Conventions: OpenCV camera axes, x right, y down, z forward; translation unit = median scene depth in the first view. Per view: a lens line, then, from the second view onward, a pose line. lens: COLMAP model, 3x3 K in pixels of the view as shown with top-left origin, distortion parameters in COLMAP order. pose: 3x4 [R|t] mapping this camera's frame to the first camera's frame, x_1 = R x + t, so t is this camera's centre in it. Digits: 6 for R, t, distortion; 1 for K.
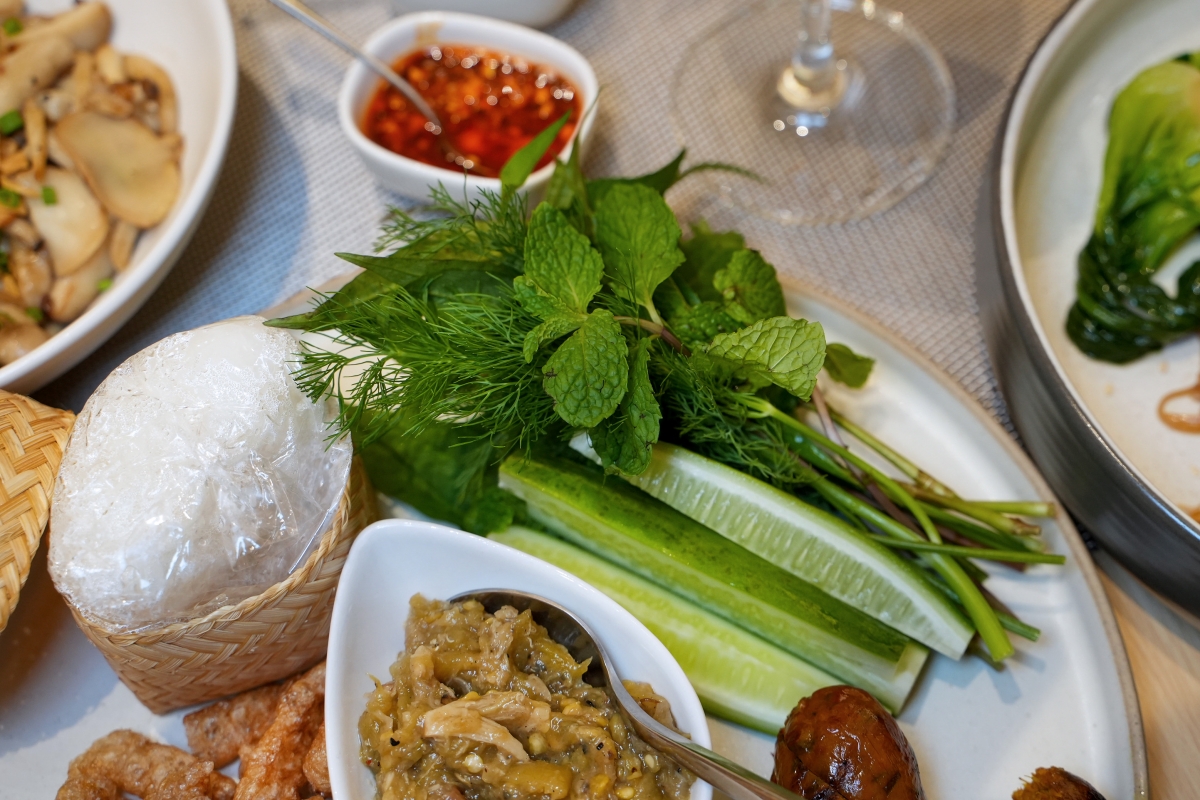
lens RADIAL K [[1663.3, 0, 597.7], [0, 1663.3, 403.0], [0, 0, 1]] dist [-0.001107, 0.000000]
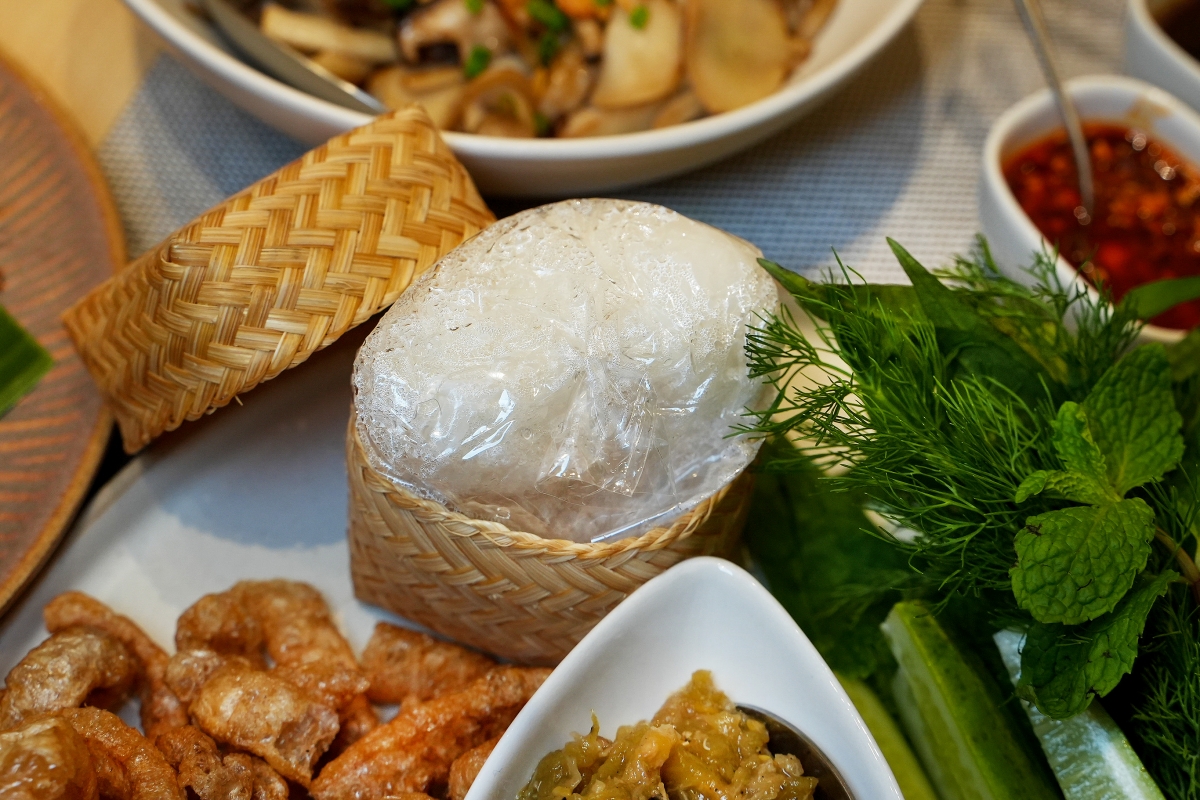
lens RADIAL K [[1783.9, 0, 606.7], [0, 1783.9, 398.9], [0, 0, 1]] dist [0.000051, 0.000000]
pose [[0.776670, 0.562076, -0.284348, 0.015737], [-0.594461, 0.803329, -0.035761, 0.073570], [0.208325, 0.196808, 0.958054, 0.201286]]
